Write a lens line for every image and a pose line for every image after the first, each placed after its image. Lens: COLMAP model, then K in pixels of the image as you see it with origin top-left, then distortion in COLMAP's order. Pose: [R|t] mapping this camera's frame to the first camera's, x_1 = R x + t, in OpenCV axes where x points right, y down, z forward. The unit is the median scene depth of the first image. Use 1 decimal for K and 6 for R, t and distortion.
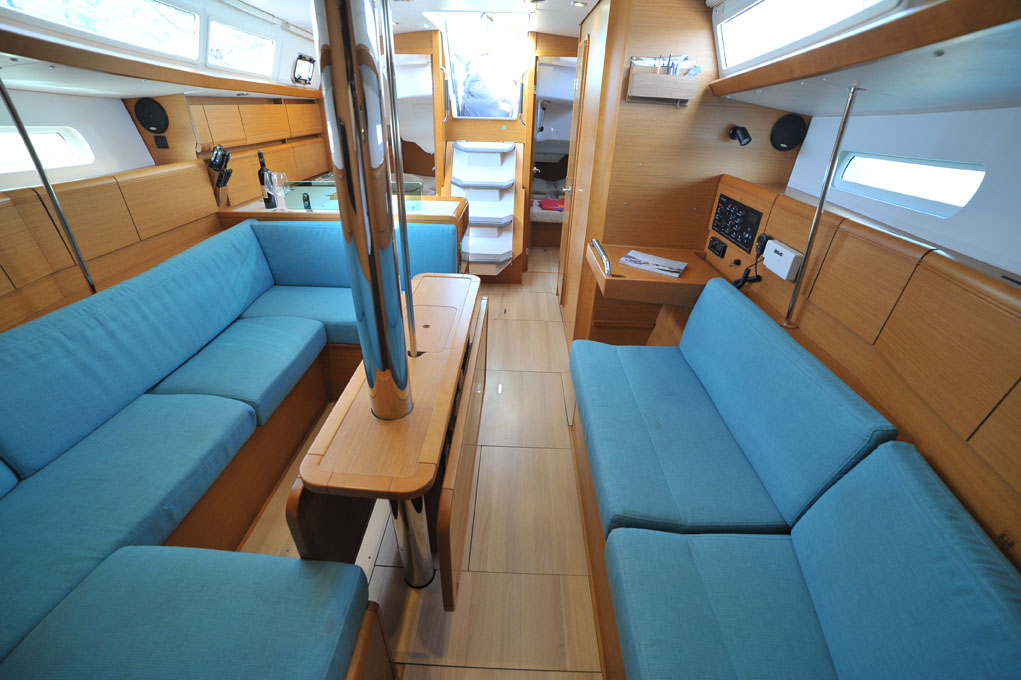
lens RADIAL K [[416.3, 0, 506.0], [0, 416.3, 342.4], [0, 0, 1]] dist [-0.103867, 0.035593]
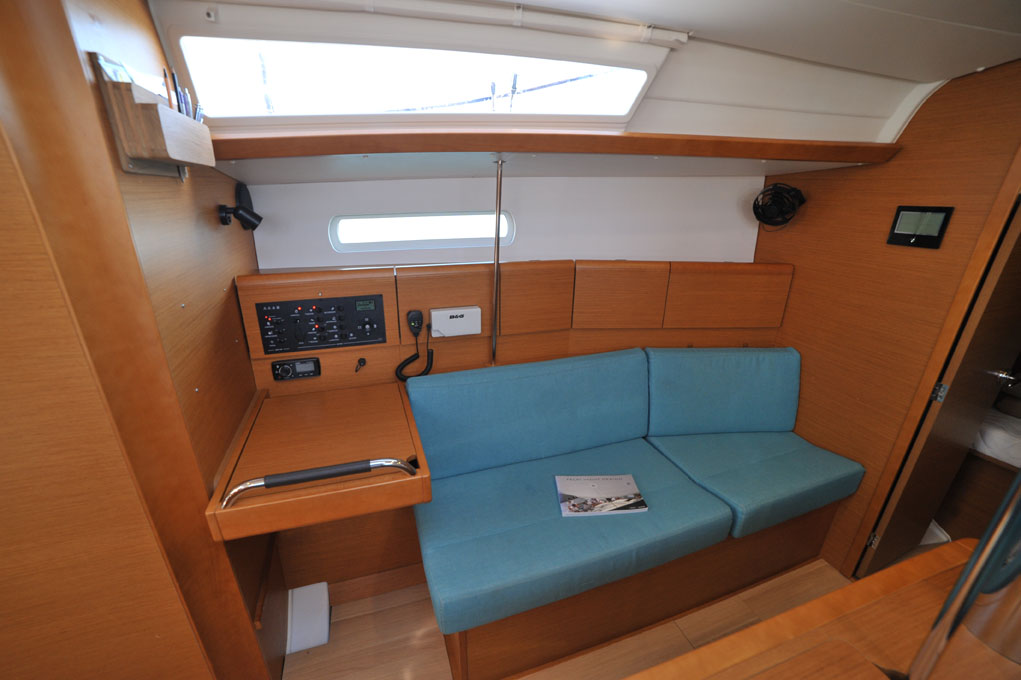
lens RADIAL K [[416.5, 0, 510.5], [0, 416.5, 340.0], [0, 0, 1]] dist [-0.079901, 0.030019]
pose [[-0.354541, -0.364519, 0.861061, -0.193425], [0.448149, 0.741977, 0.498631, -0.474941], [-0.820648, 0.562669, -0.099703, 0.773021]]
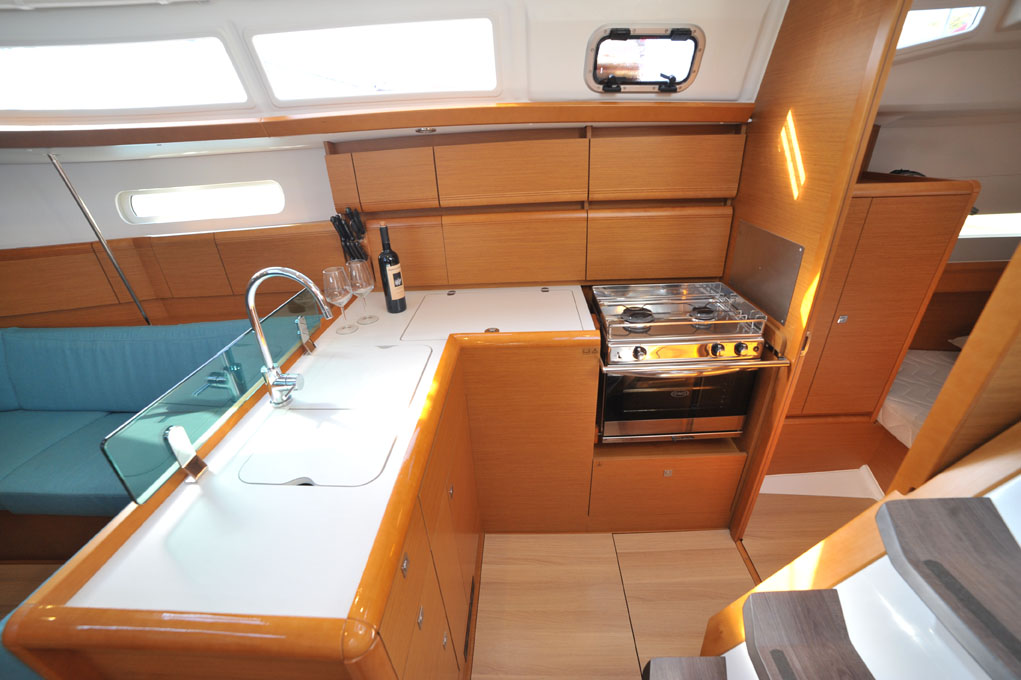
lens RADIAL K [[416.3, 0, 506.0], [0, 416.3, 342.4], [0, 0, 1]] dist [-0.103867, 0.035593]
pose [[-0.014200, 0.426168, -0.904532, 0.026094], [-0.458370, 0.801199, 0.384679, -0.804224], [0.888648, 0.420073, 0.183966, 1.357096]]
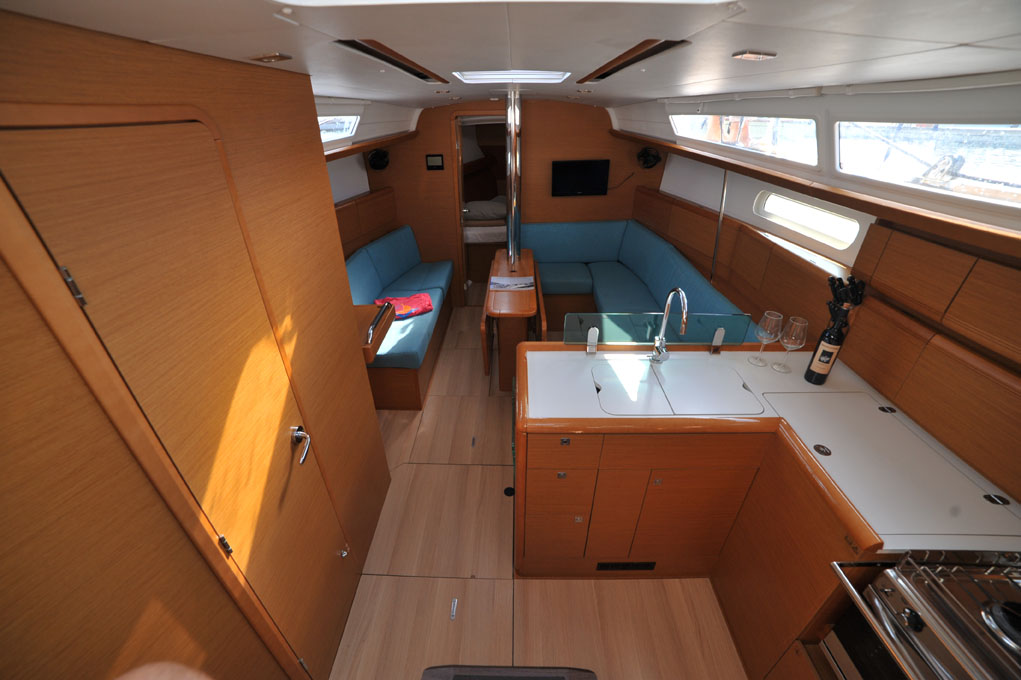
lens RADIAL K [[416.3, 0, 506.0], [0, 416.3, 342.4], [0, 0, 1]] dist [-0.103867, 0.035593]
pose [[-0.999698, -0.018634, -0.016025, -0.094307], [-0.023090, 0.488812, 0.872084, -1.183628], [-0.008417, 0.872190, -0.489094, 1.631229]]
